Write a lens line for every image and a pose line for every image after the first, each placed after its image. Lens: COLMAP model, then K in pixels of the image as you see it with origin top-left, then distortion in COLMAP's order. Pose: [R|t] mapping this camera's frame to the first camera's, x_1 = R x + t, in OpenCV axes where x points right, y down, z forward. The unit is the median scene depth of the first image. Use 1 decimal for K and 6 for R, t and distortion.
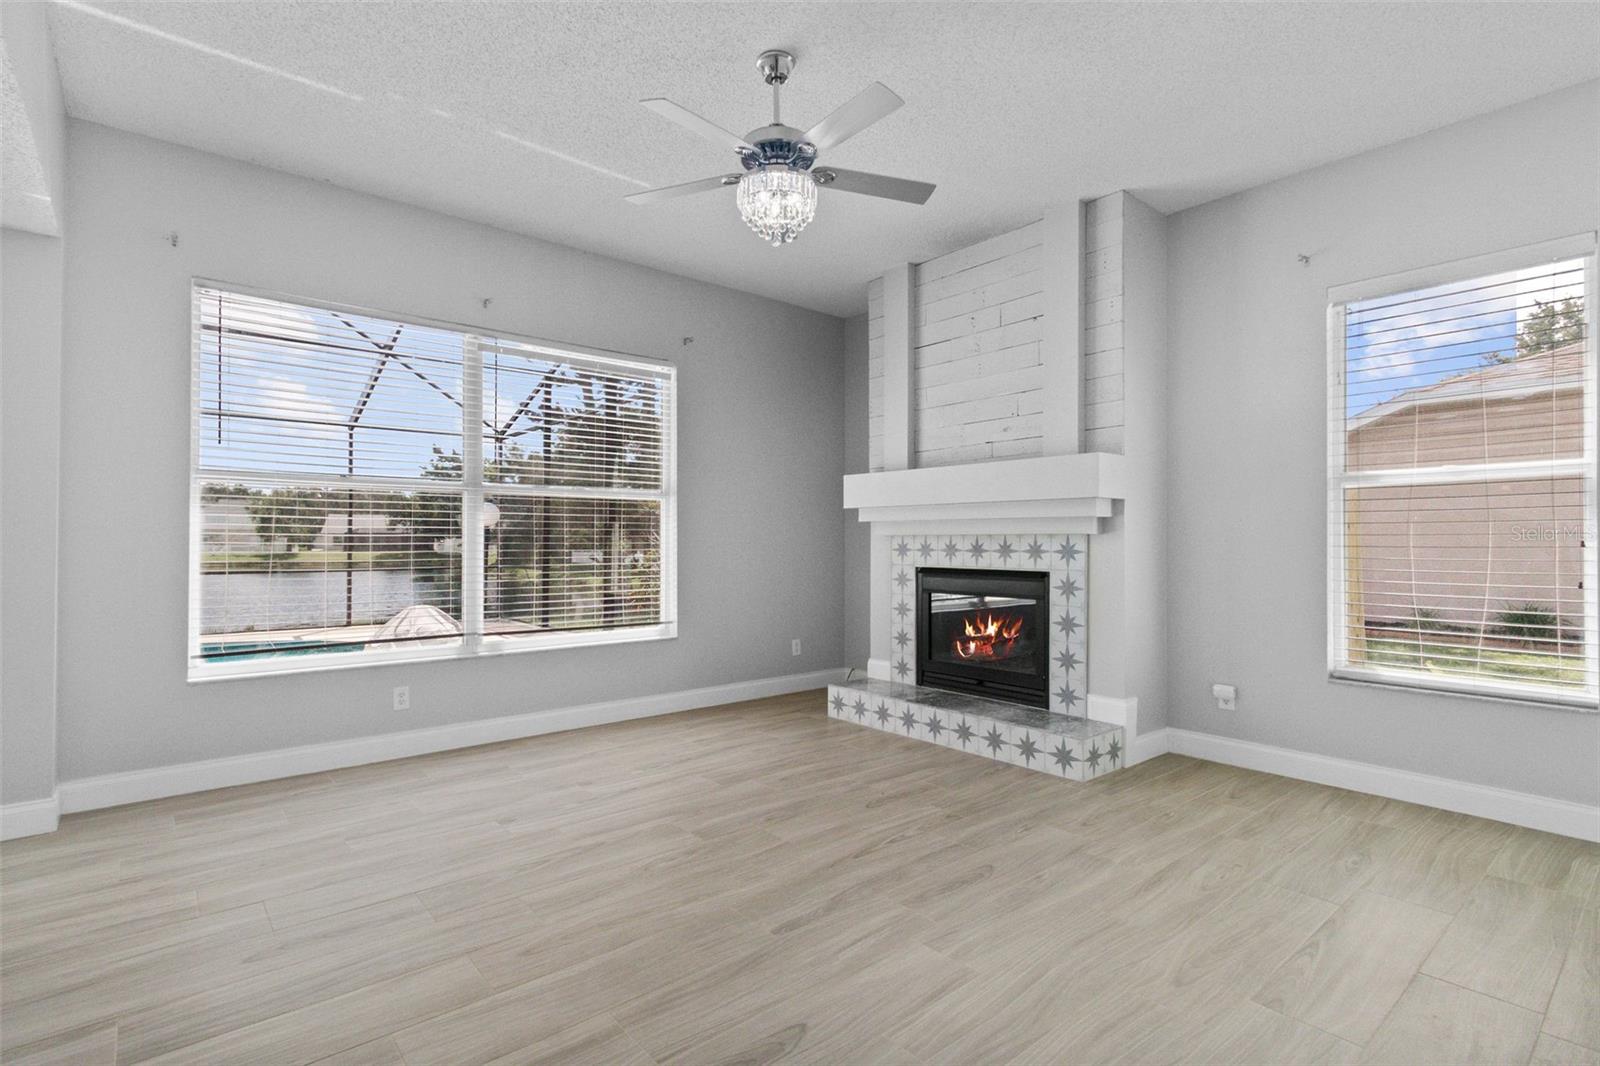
lens RADIAL K [[758.3, 0, 787.9], [0, 758.3, 533.8], [0, 0, 1]] dist [0.003387, 0.000155]
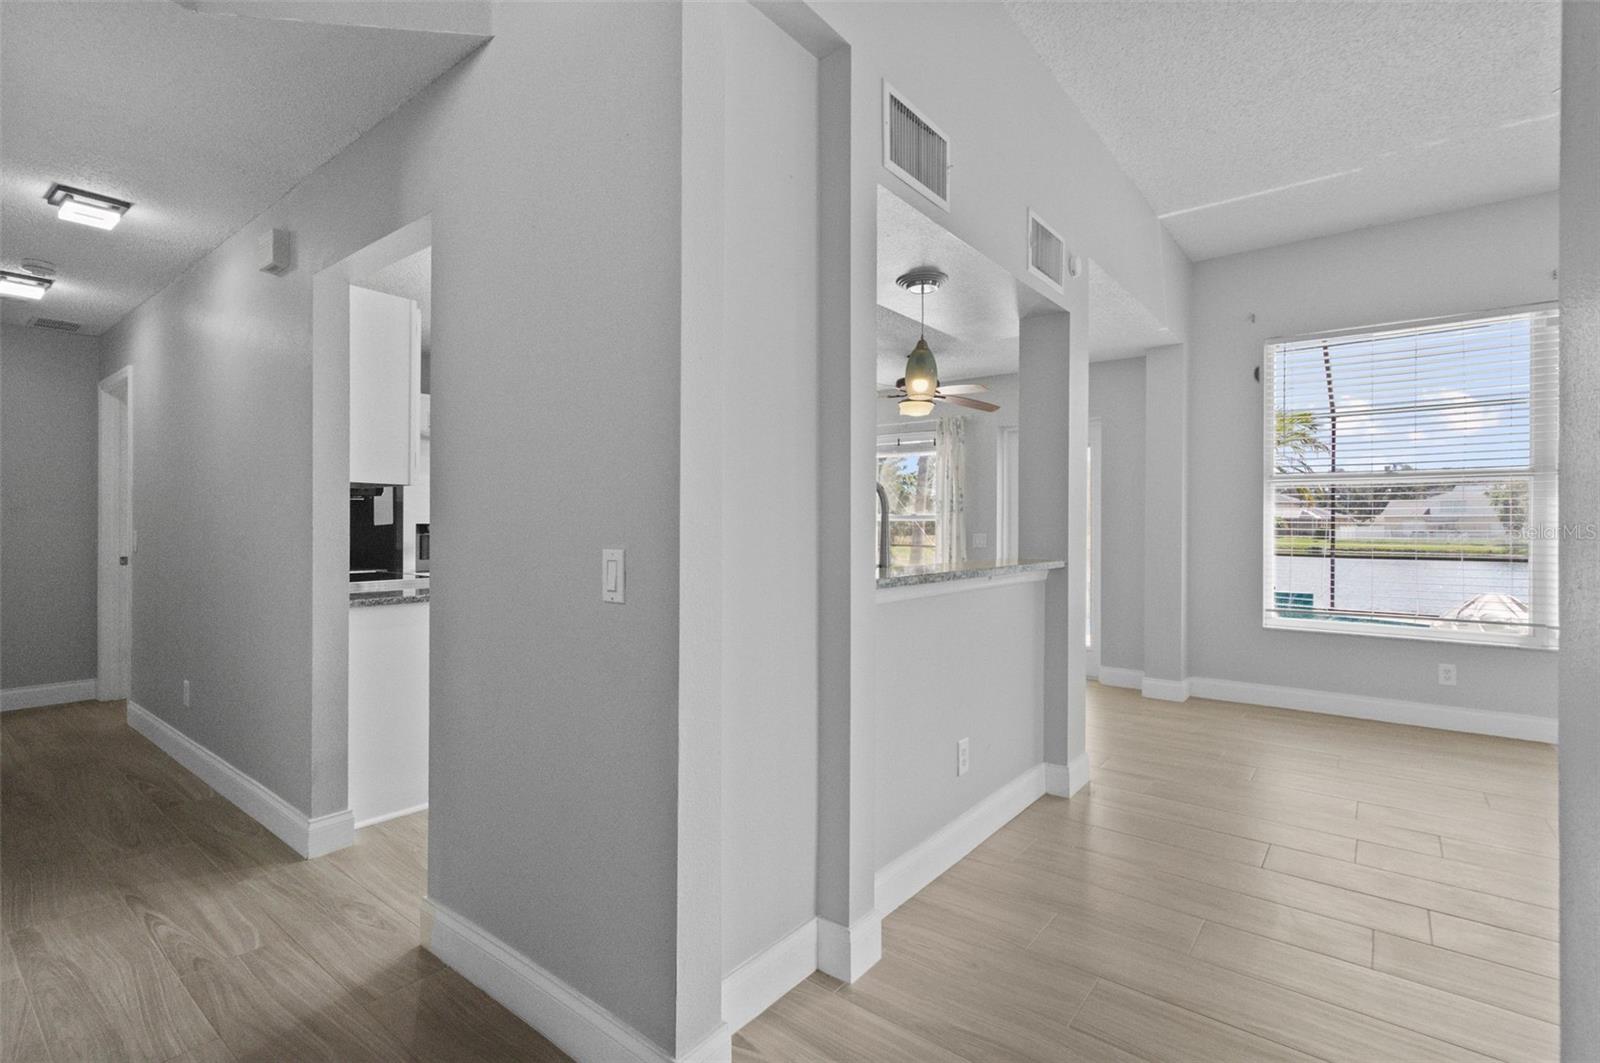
lens RADIAL K [[742.3, 0, 794.9], [0, 742.3, 525.3], [0, 0, 1]] dist [0.016130, -0.000080]
pose [[0.204907, -0.001038, -0.978781, 0.337234], [0.006748, 0.999977, 0.000352, -0.000353], [0.978758, -0.006677, 0.204909, -0.114786]]
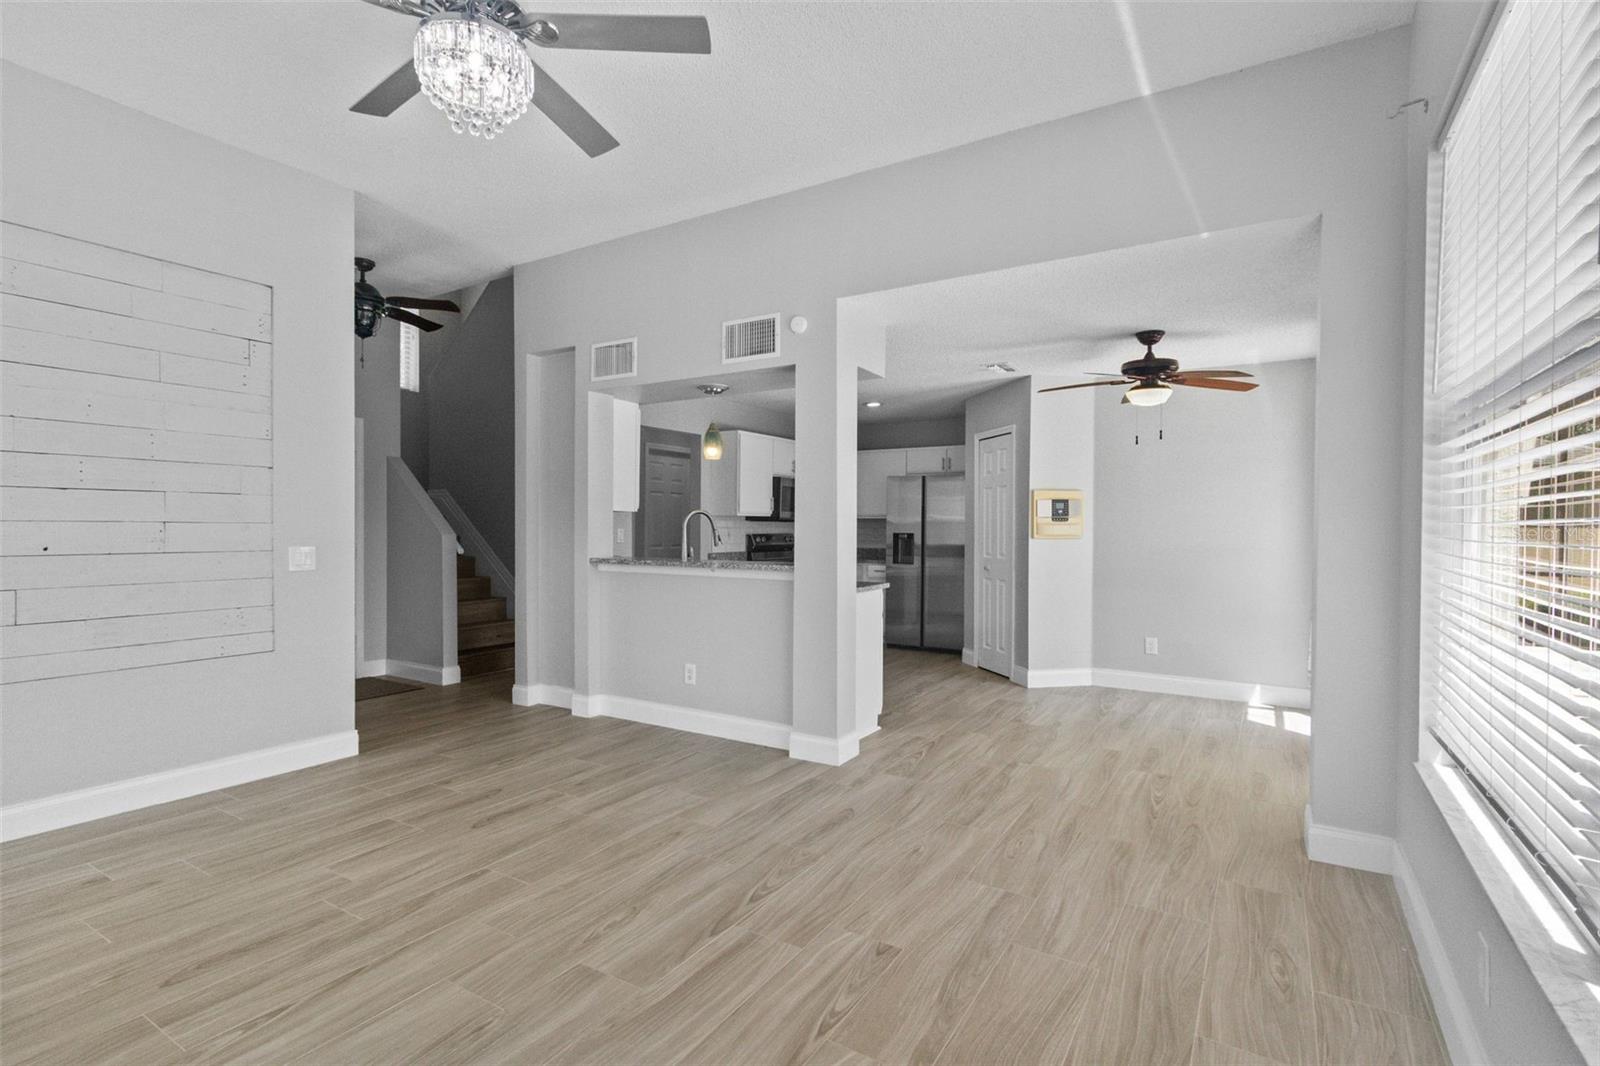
lens RADIAL K [[765.6, 0, 791.0], [0, 765.6, 537.5], [0, 0, 1]] dist [0.005144, -0.000226]
pose [[-0.950151, -0.001415, -0.311787, -0.051896], [-0.002791, 0.999988, 0.003968, -0.002339], [0.311778, 0.004641, -0.950144, 1.251143]]
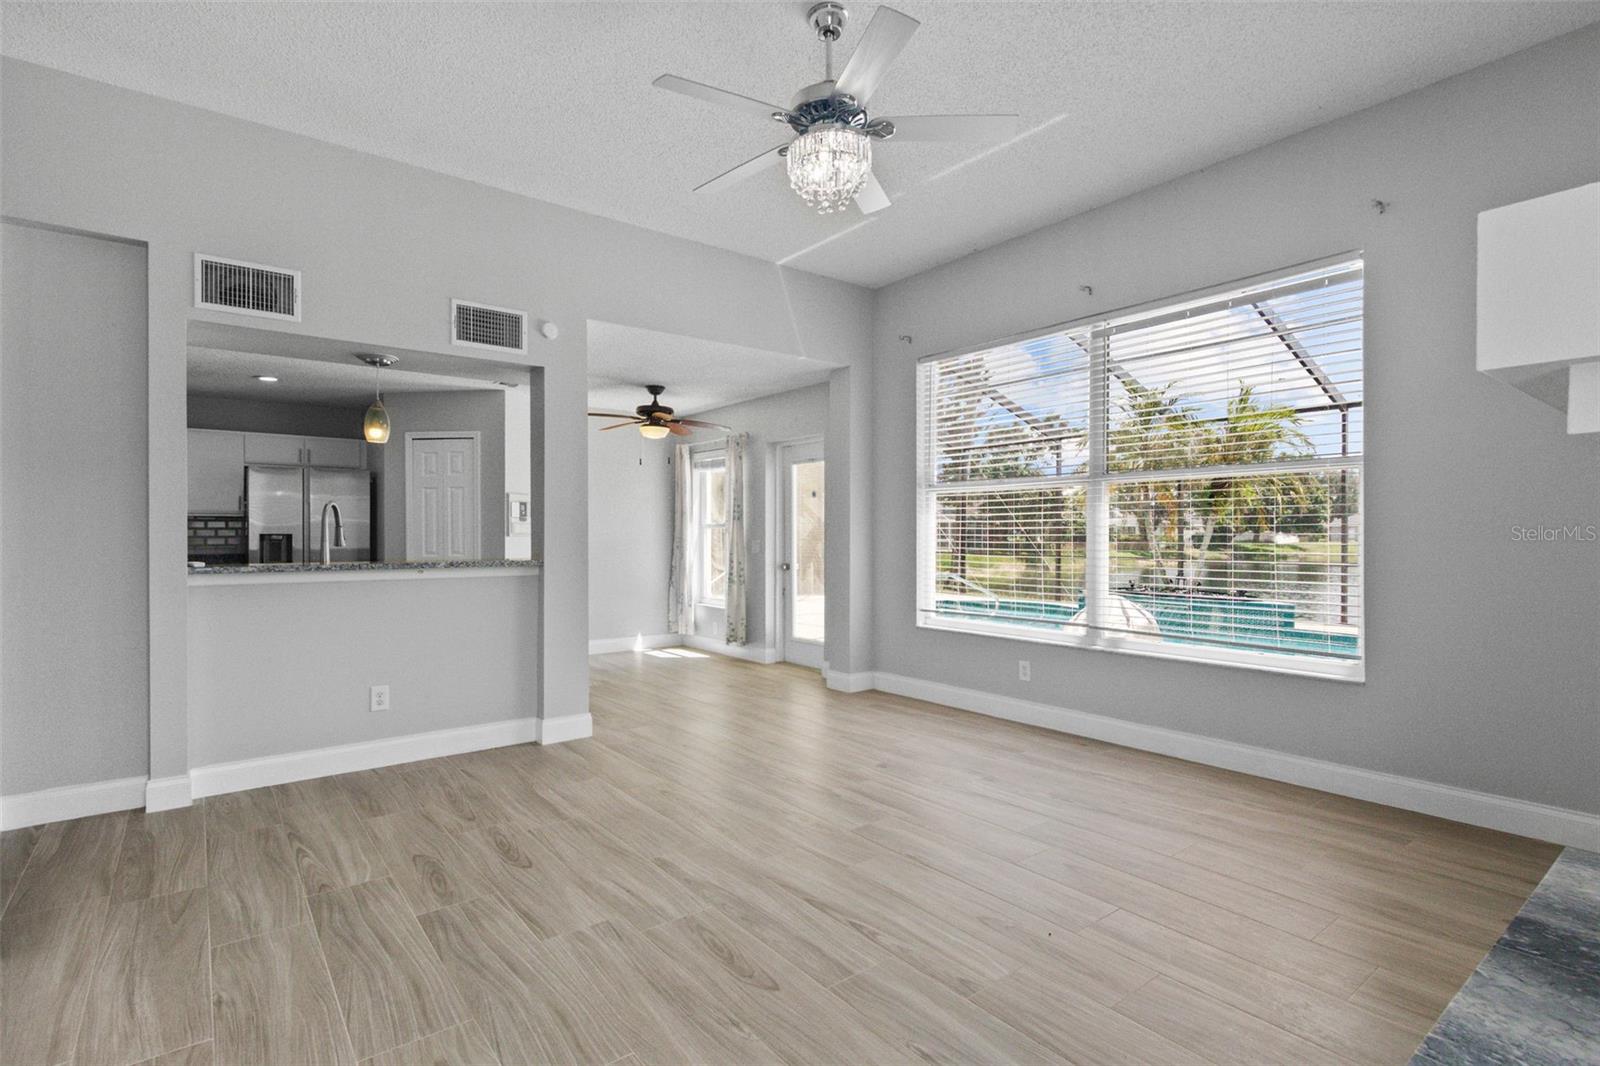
lens RADIAL K [[765.6, 0, 791.0], [0, 765.6, 537.5], [0, 0, 1]] dist [0.005144, -0.000226]
pose [[-0.035783, 0.003167, -0.999355, 0.646423], [0.012486, 0.999918, 0.002722, 0.009173], [0.999282, -0.012381, -0.035820, 0.688347]]
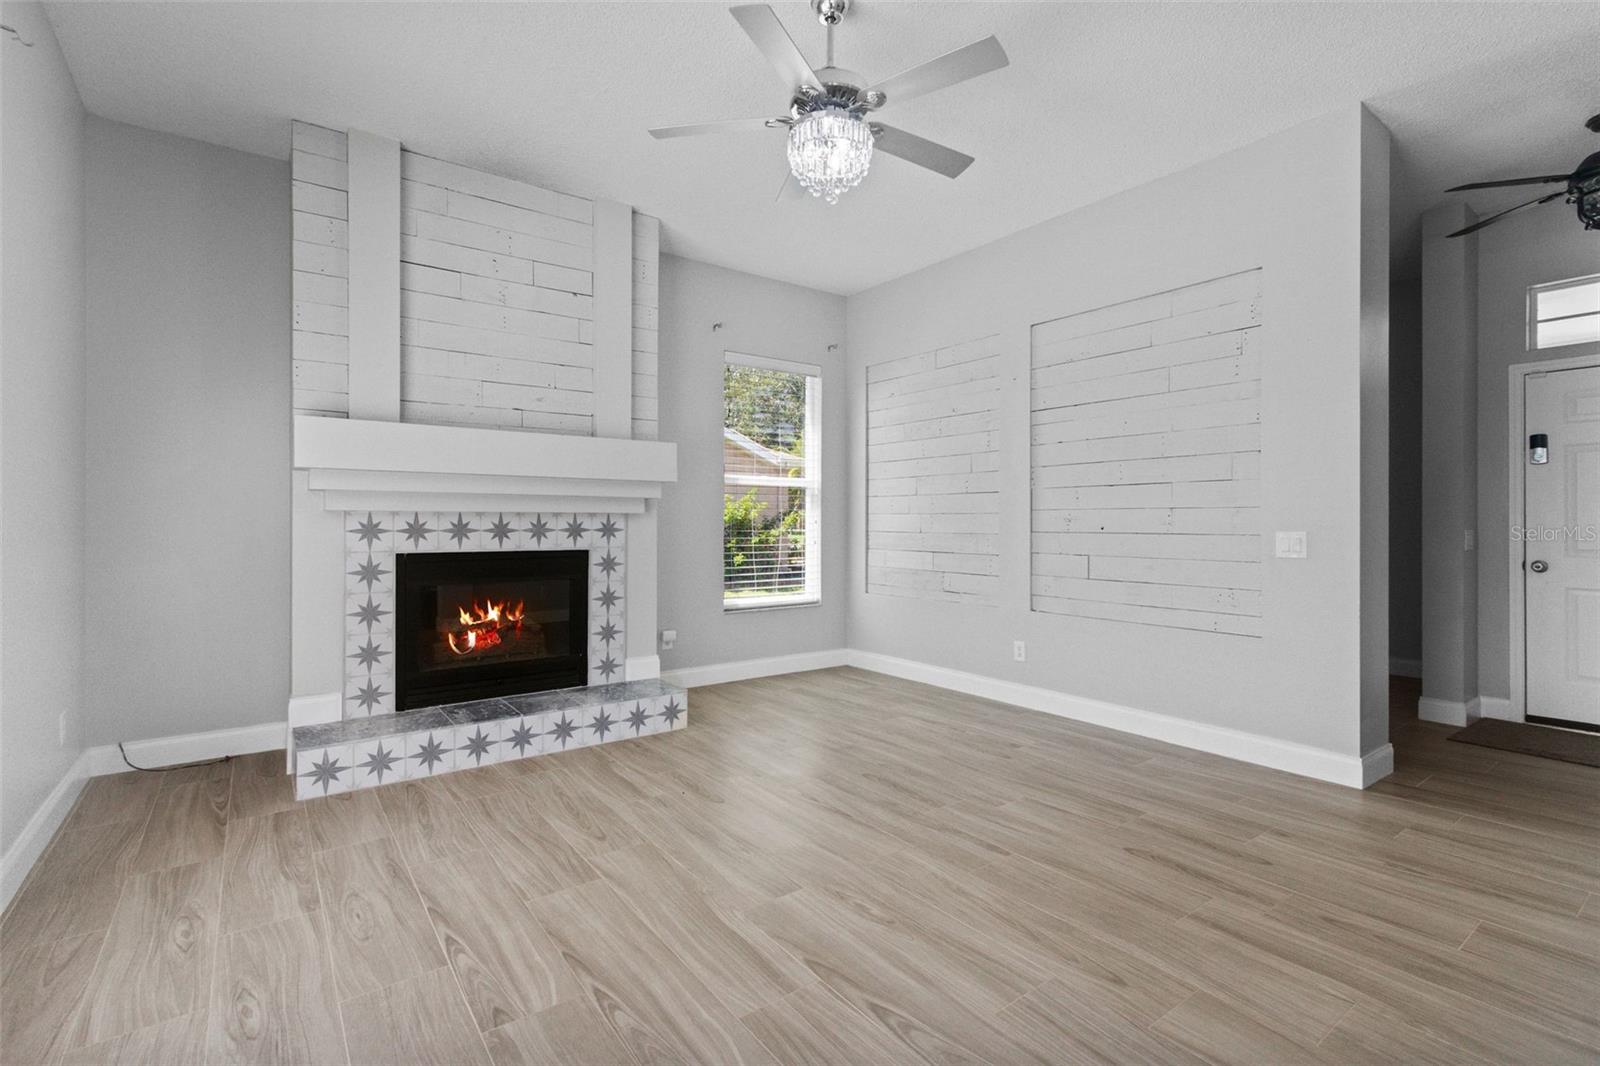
lens RADIAL K [[729.7, 0, 787.5], [0, 729.7, 521.1], [0, 0, 1]] dist [0.005389, 0.000010]
pose [[0.068342, -0.000334, 0.997662, -0.636486], [-0.011428, 0.999934, 0.001118, 0.007508], [-0.997597, -0.011477, 0.068333, 0.691006]]
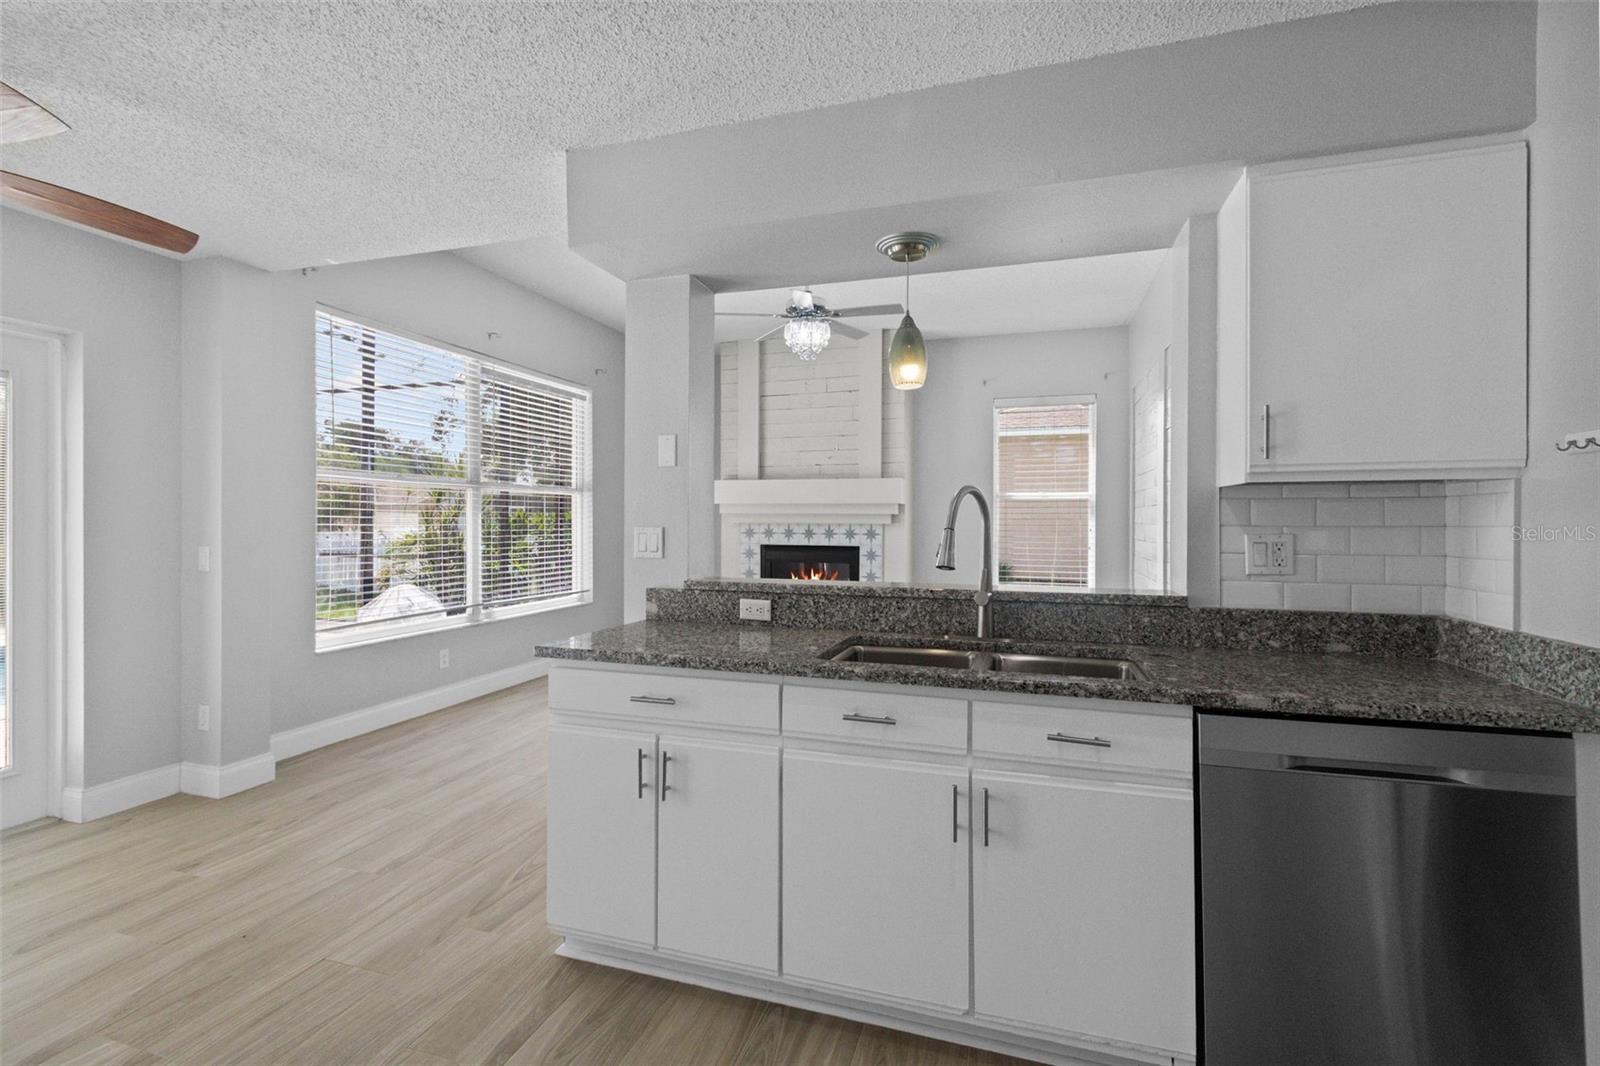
lens RADIAL K [[729.7, 0, 787.5], [0, 729.7, 521.1], [0, 0, 1]] dist [0.005389, 0.000010]
pose [[0.846461, 0.002037, 0.532447, -0.661192], [-0.008151, 0.999925, 0.009133, -0.019047], [-0.532389, -0.012070, 0.846414, -0.277613]]
